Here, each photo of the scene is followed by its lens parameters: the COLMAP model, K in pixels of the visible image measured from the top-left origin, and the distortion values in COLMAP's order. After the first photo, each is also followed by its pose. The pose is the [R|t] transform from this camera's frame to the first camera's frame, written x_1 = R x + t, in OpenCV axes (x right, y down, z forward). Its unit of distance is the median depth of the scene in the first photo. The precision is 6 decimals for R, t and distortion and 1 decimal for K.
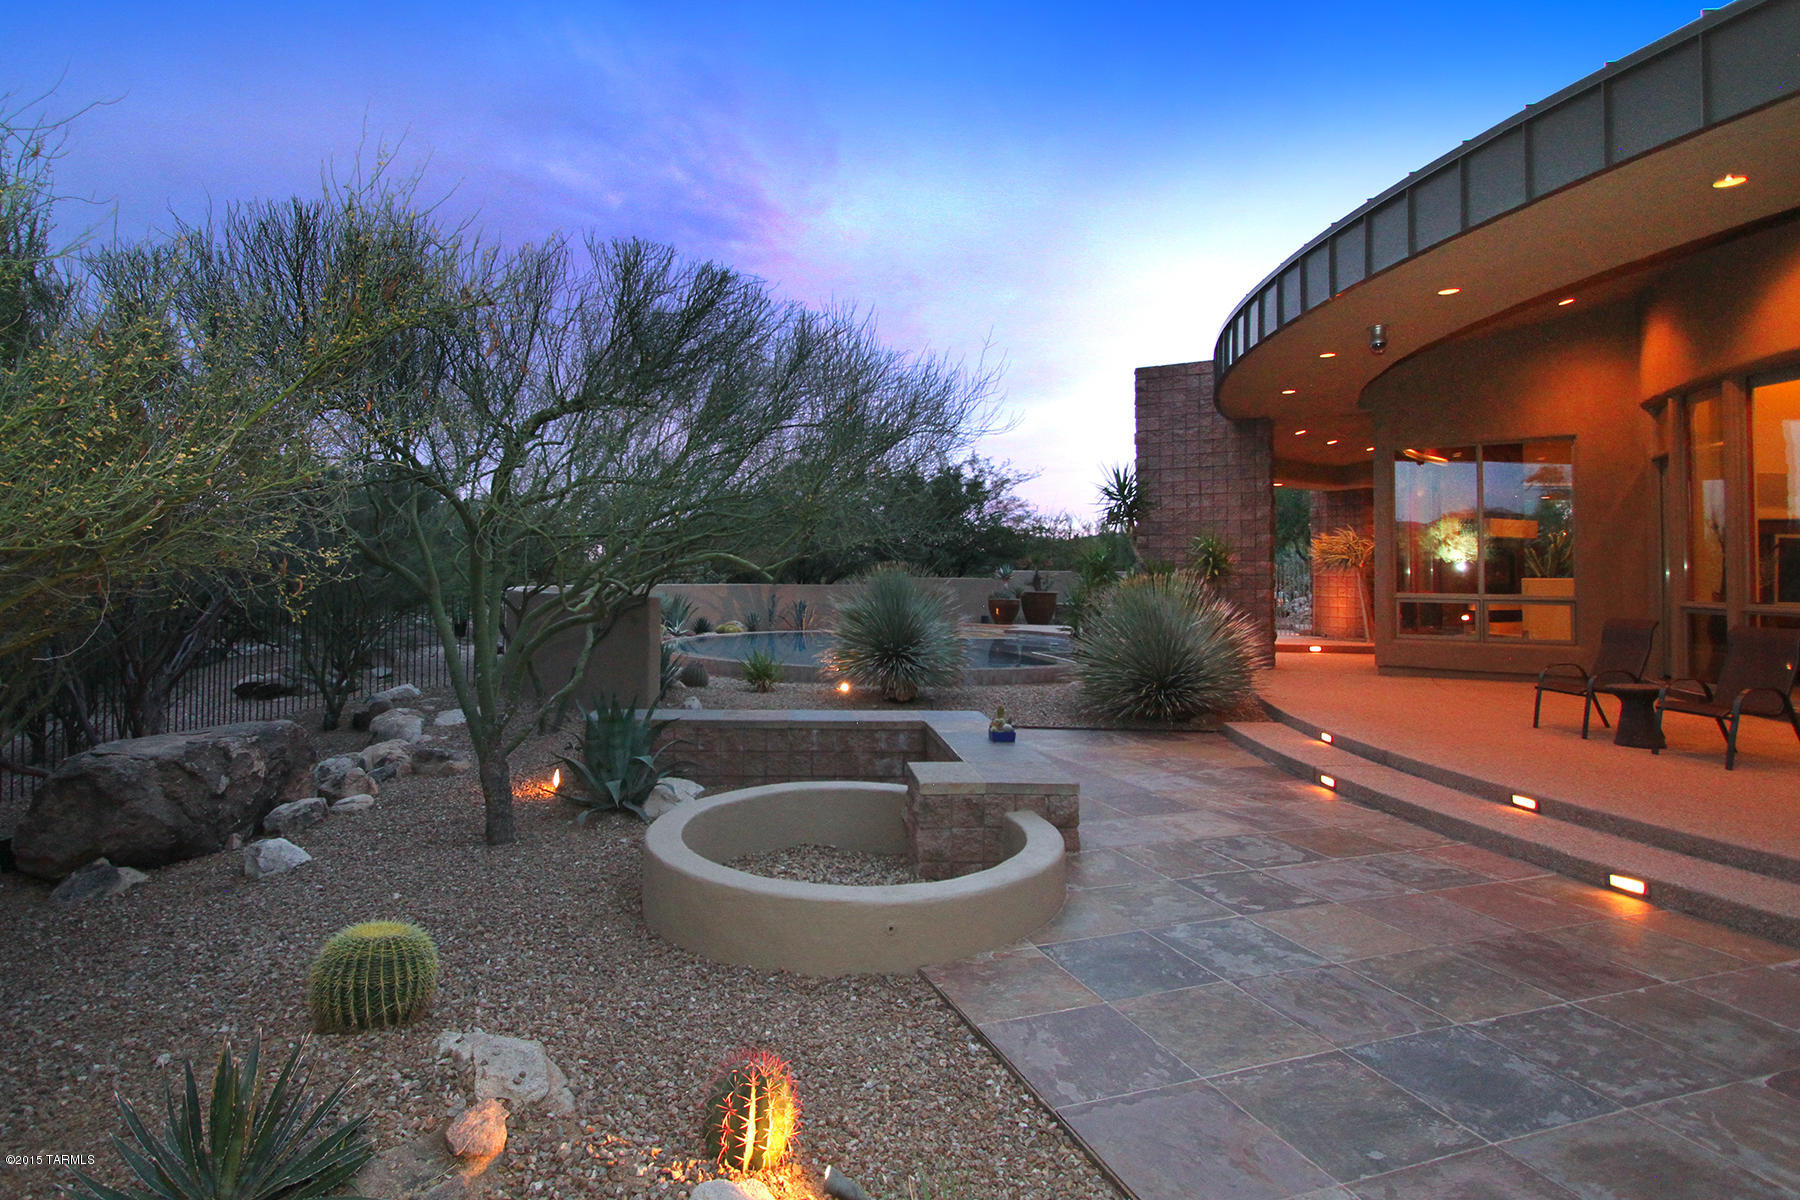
lens RADIAL K [[919.7, 0, 901.2], [0, 919.7, 537.7], [0, 0, 1]] dist [-0.007472, -0.000137]
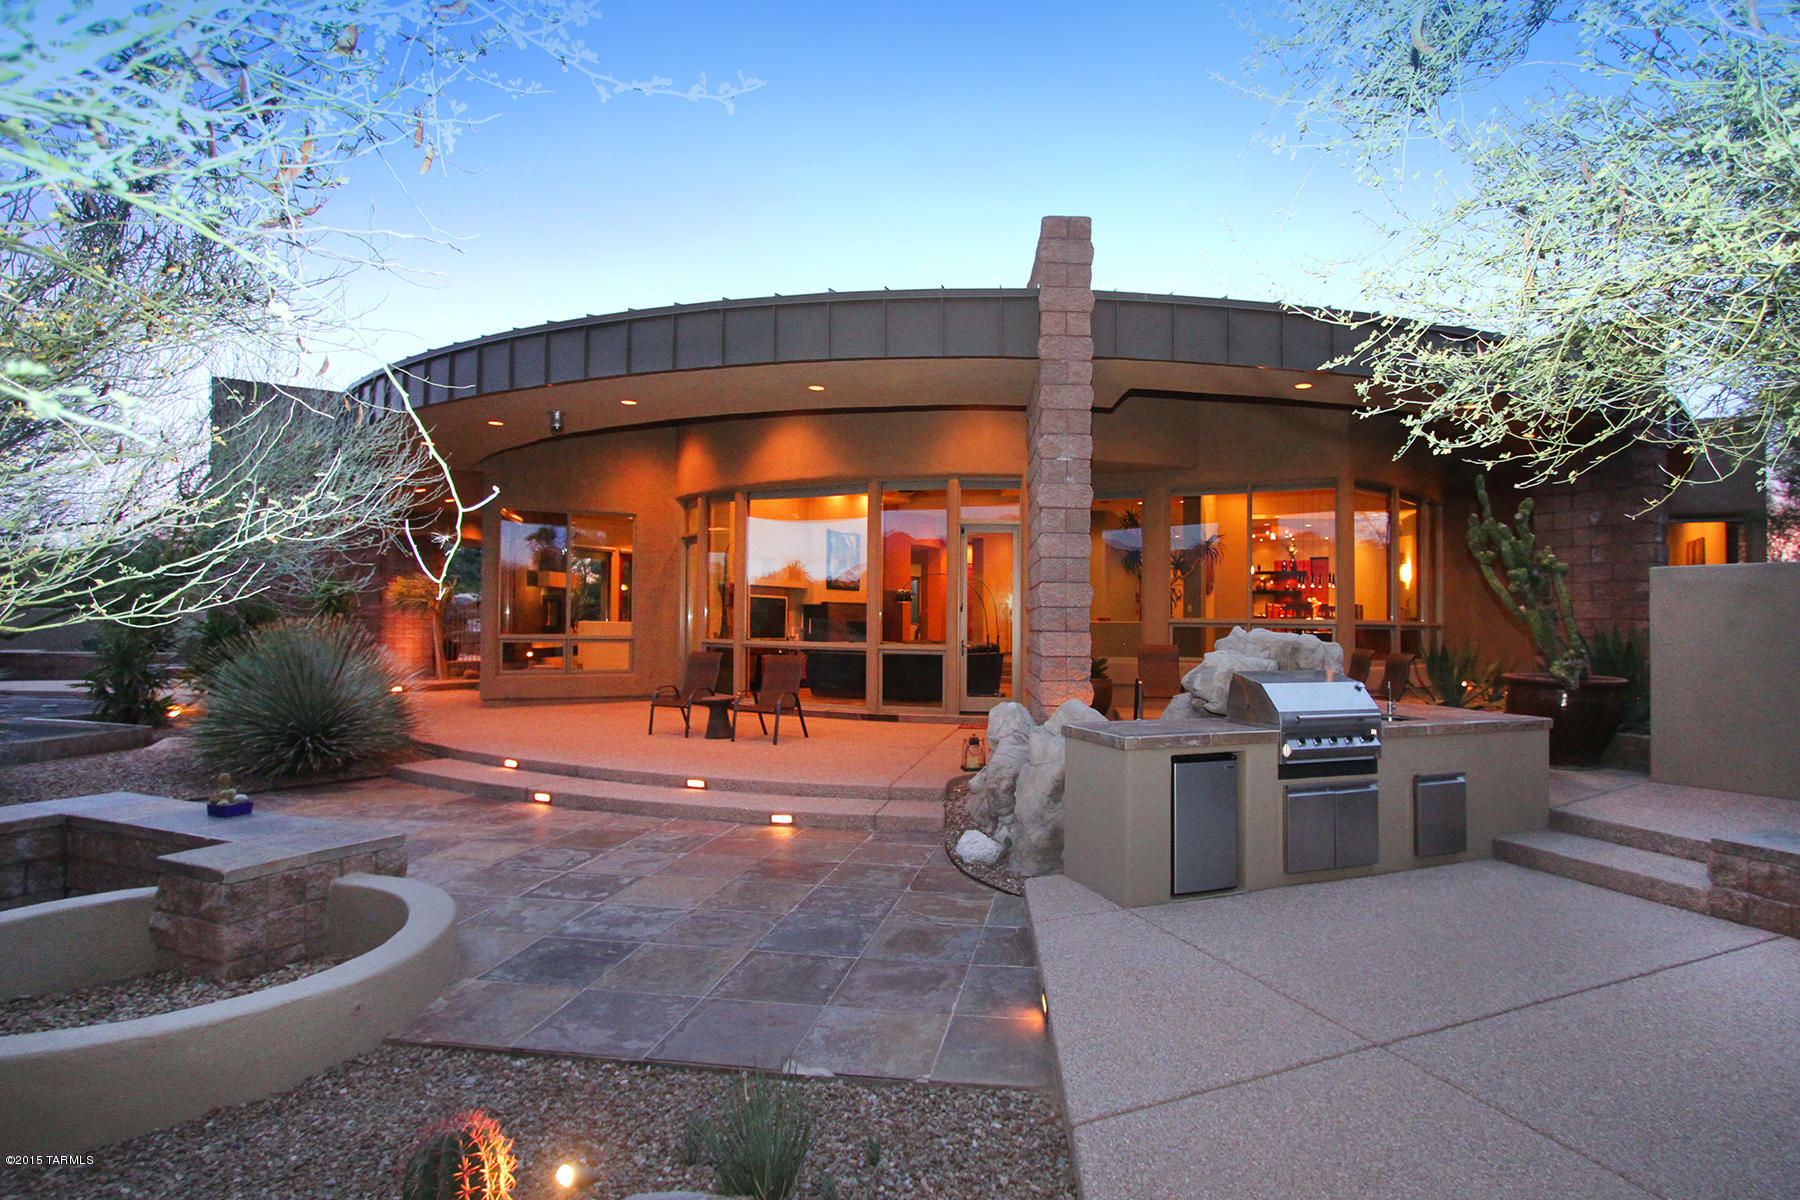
lens RADIAL K [[855.2, 0, 936.0], [0, 855.2, 599.0], [0, 0, 1]] dist [-0.000729, -0.000106]
pose [[0.470004, 0.027091, 0.882248, -0.358762], [-0.047982, 0.998835, -0.005109, -0.011410], [-0.881359, -0.039931, 0.470757, 0.058179]]
